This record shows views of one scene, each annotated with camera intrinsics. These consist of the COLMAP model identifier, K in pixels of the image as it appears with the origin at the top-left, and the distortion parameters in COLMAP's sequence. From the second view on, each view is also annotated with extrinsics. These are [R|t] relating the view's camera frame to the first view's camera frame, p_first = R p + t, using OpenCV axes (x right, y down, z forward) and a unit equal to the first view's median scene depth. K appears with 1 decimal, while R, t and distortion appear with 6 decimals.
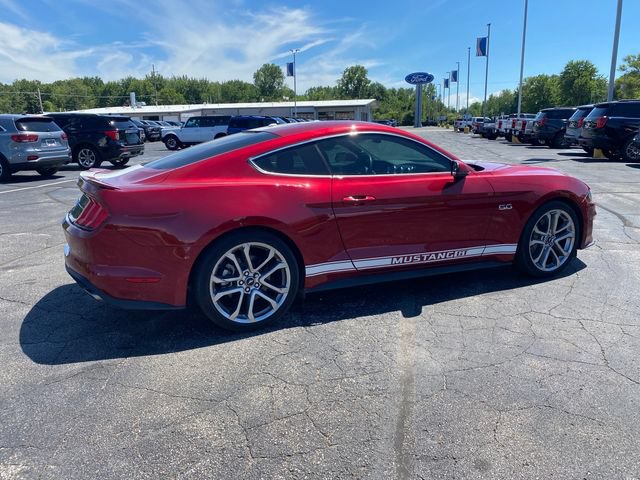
lens RADIAL K [[489.6, 0, 317.3], [0, 489.6, 238.1], [0, 0, 1]] dist [0.026672, -0.033098]
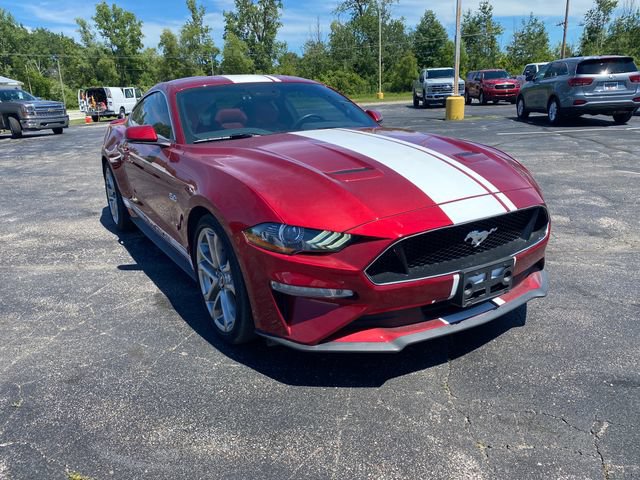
lens RADIAL K [[489.6, 0, 315.8], [0, 489.6, 242.4], [0, 0, 1]] dist [0.026672, -0.033098]
pose [[0.138558, 0.301445, -0.943362, 1.018482], [-0.178682, 0.944528, 0.275573, -0.216981], [0.974102, 0.130379, 0.184735, 0.987757]]
